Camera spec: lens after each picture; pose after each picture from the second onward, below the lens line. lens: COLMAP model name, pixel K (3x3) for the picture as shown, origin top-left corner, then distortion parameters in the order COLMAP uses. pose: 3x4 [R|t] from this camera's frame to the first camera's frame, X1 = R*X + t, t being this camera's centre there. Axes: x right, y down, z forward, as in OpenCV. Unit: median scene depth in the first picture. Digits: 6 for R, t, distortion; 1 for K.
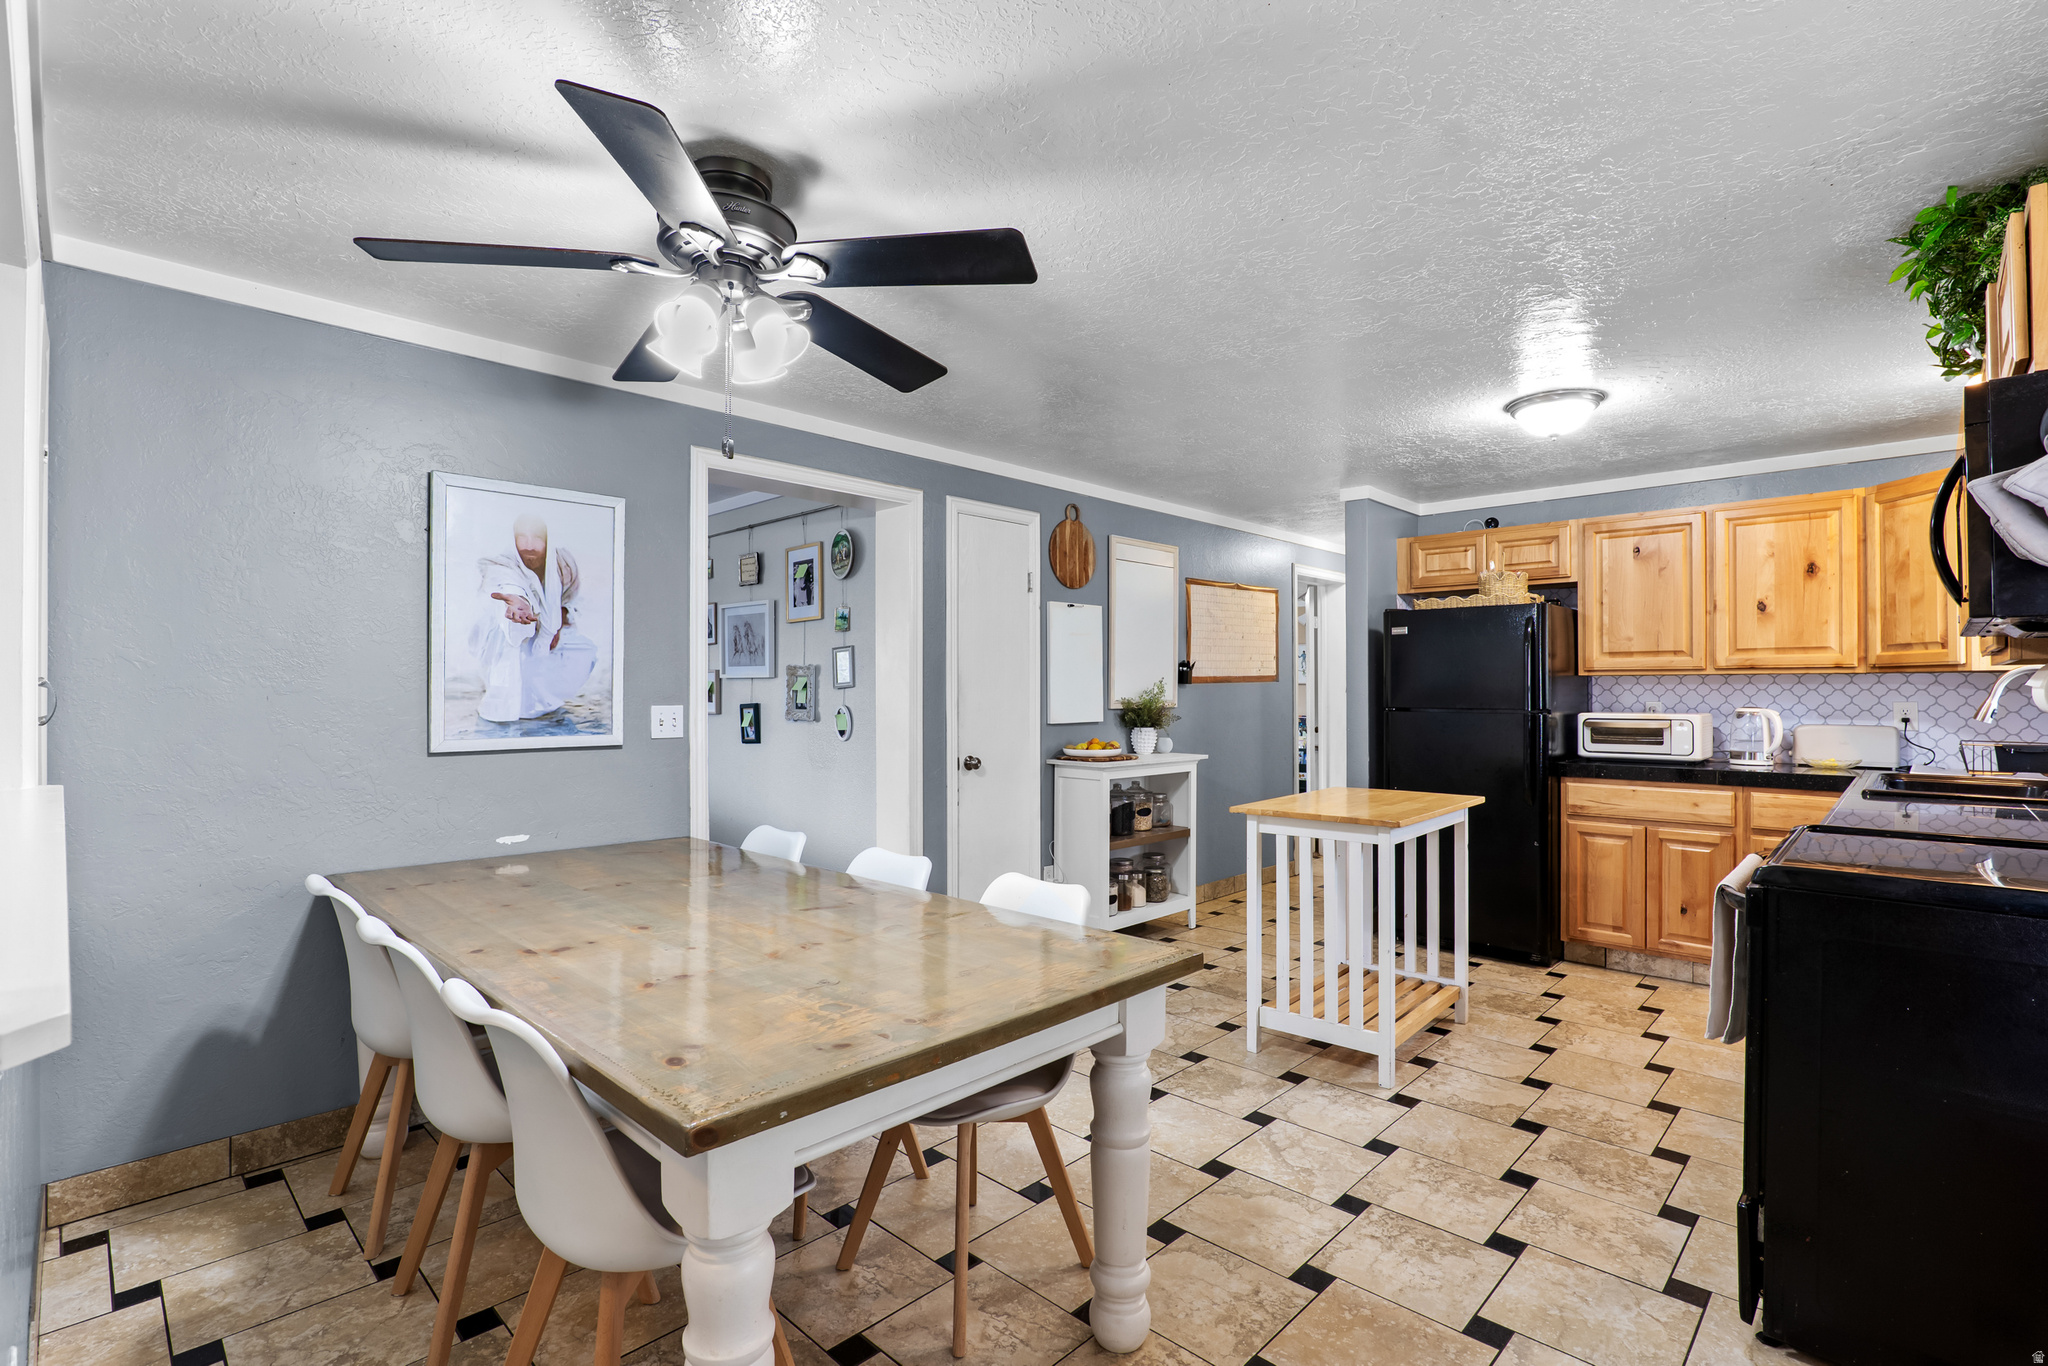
lens RADIAL K [[952.4, 0, 1027.3], [0, 952.4, 685.1], [0, 0, 1]] dist [-0.015346, 0.002175]
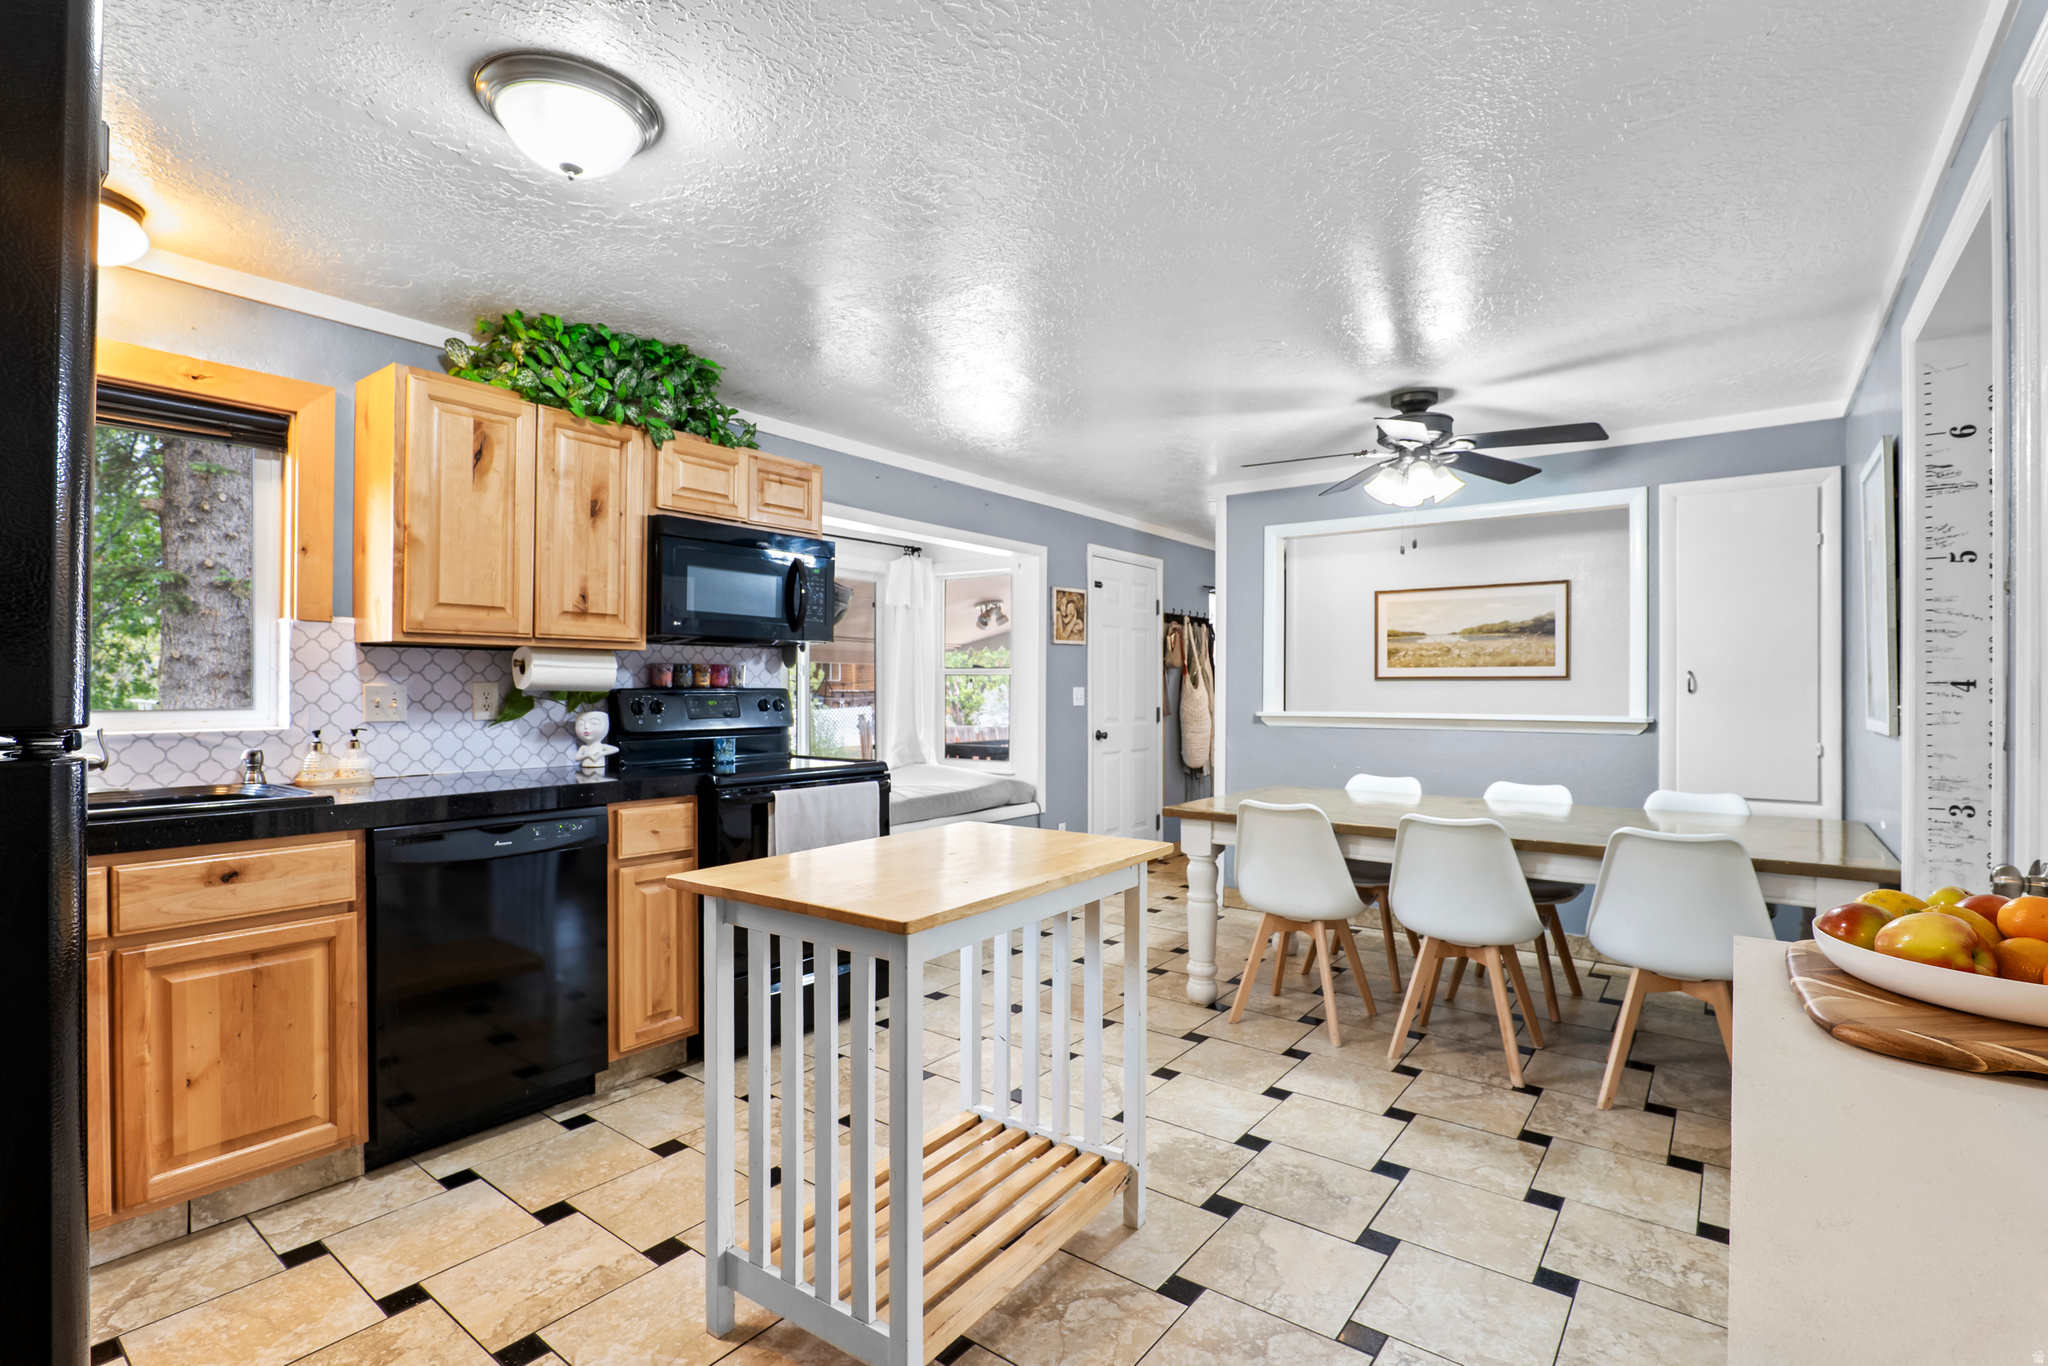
lens RADIAL K [[952.4, 0, 1035.5], [0, 952.4, 694.1], [0, 0, 1]] dist [-0.015346, 0.002175]
pose [[-0.992135, -0.001635, -0.125164, 0.335323], [-0.001786, 0.999998, 0.001090, 0.022493], [0.125162, 0.001304, -0.992135, 1.413817]]
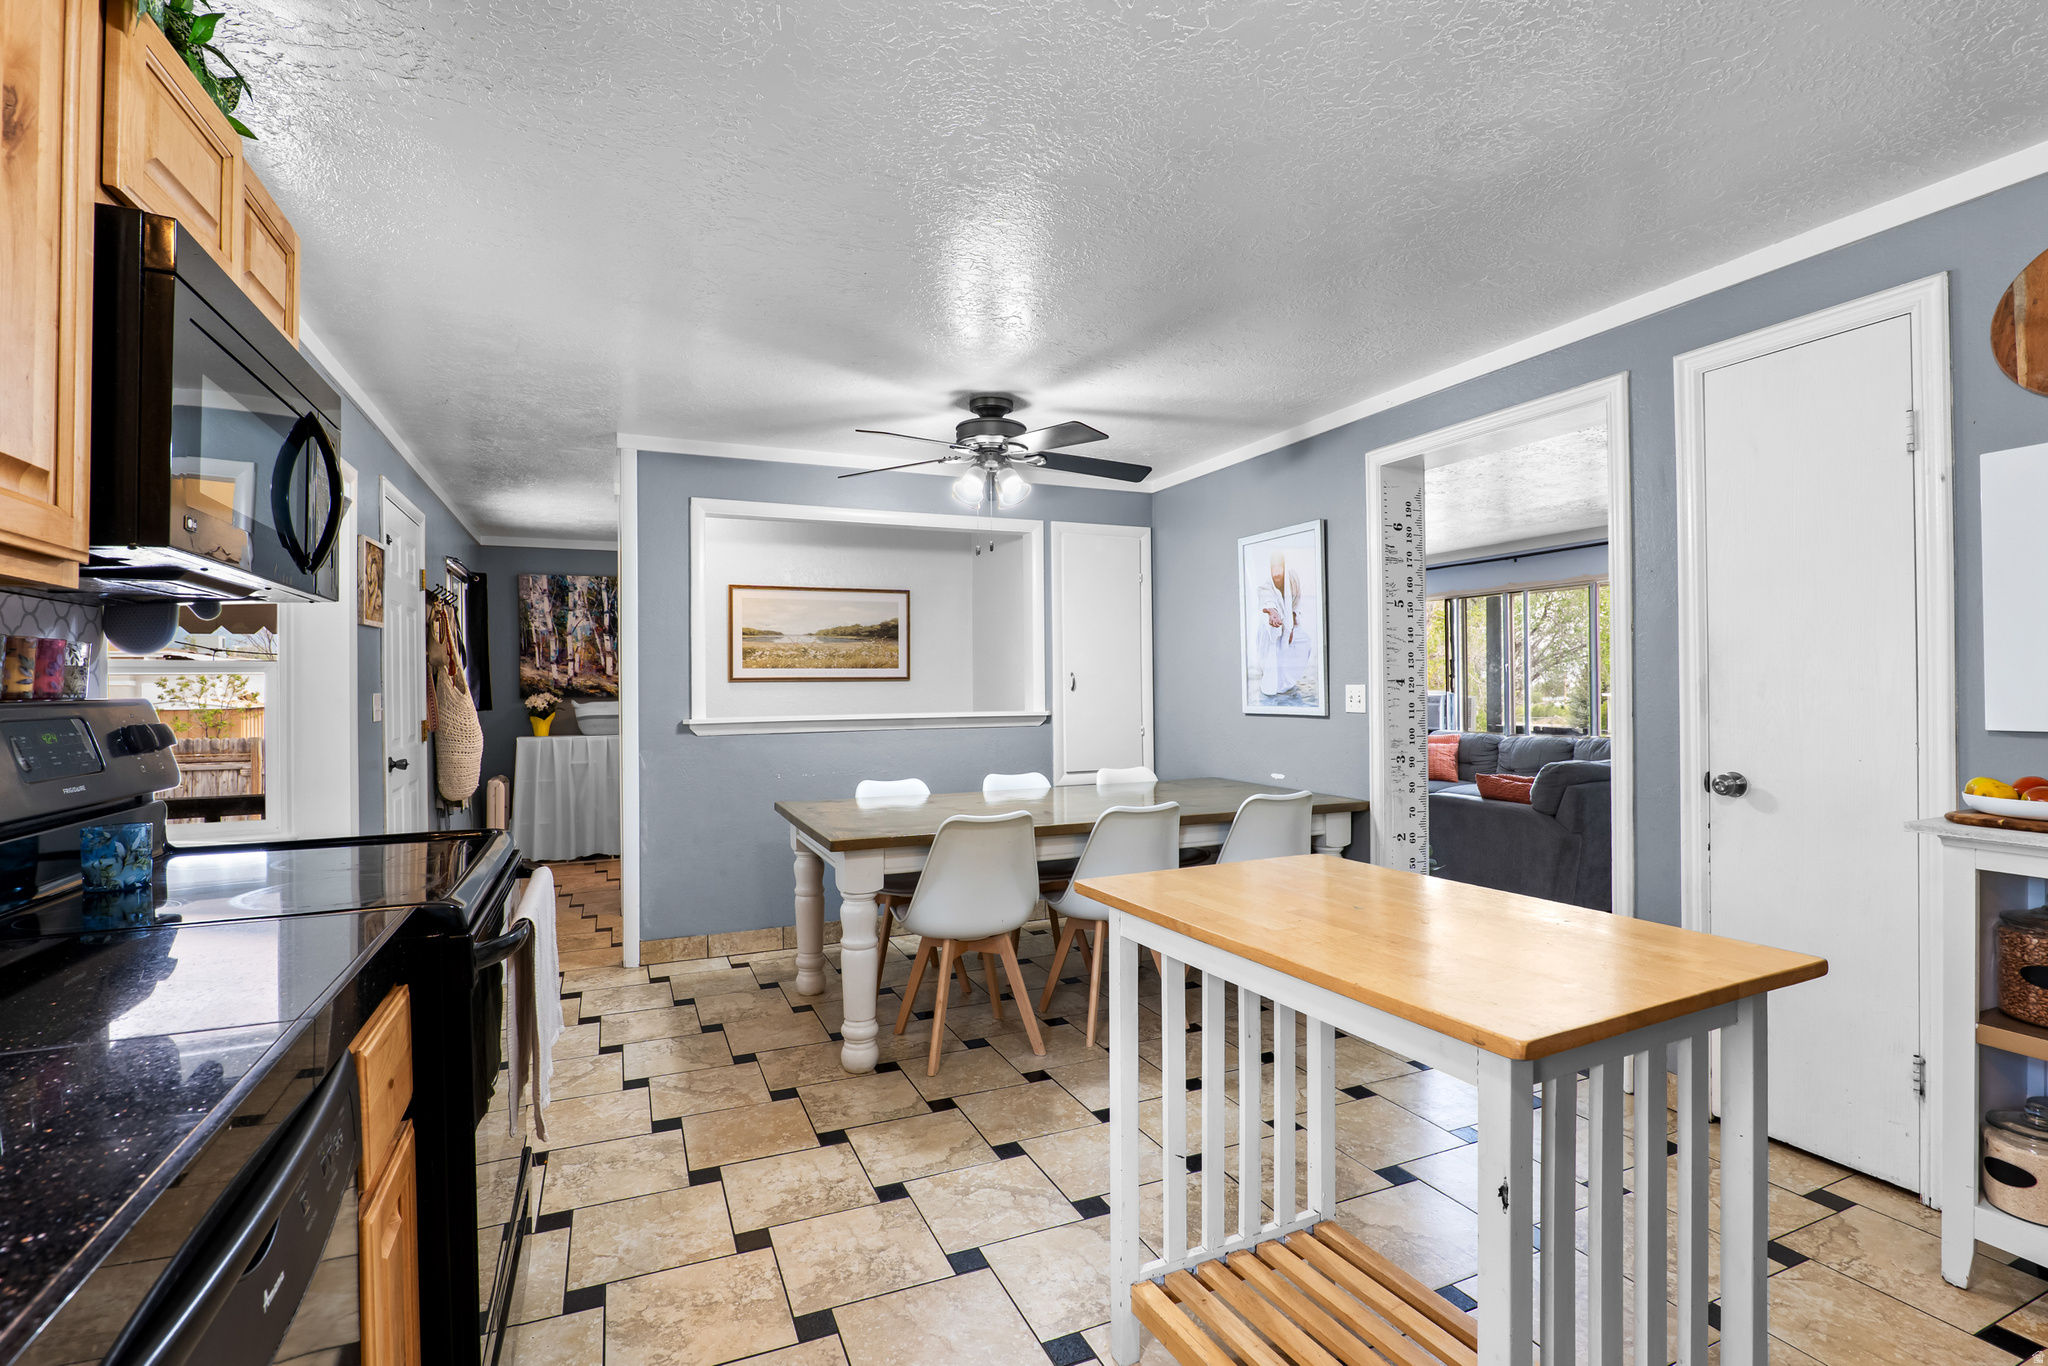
lens RADIAL K [[952.4, 0, 1028.3], [0, 952.4, 683.0], [0, 0, 1]] dist [-0.015346, 0.002175]
pose [[-0.384126, -0.000881, -0.923280, 0.726563], [0.013545, 0.999887, -0.006590, 0.018545], [0.923181, -0.015037, -0.384071, 0.921935]]
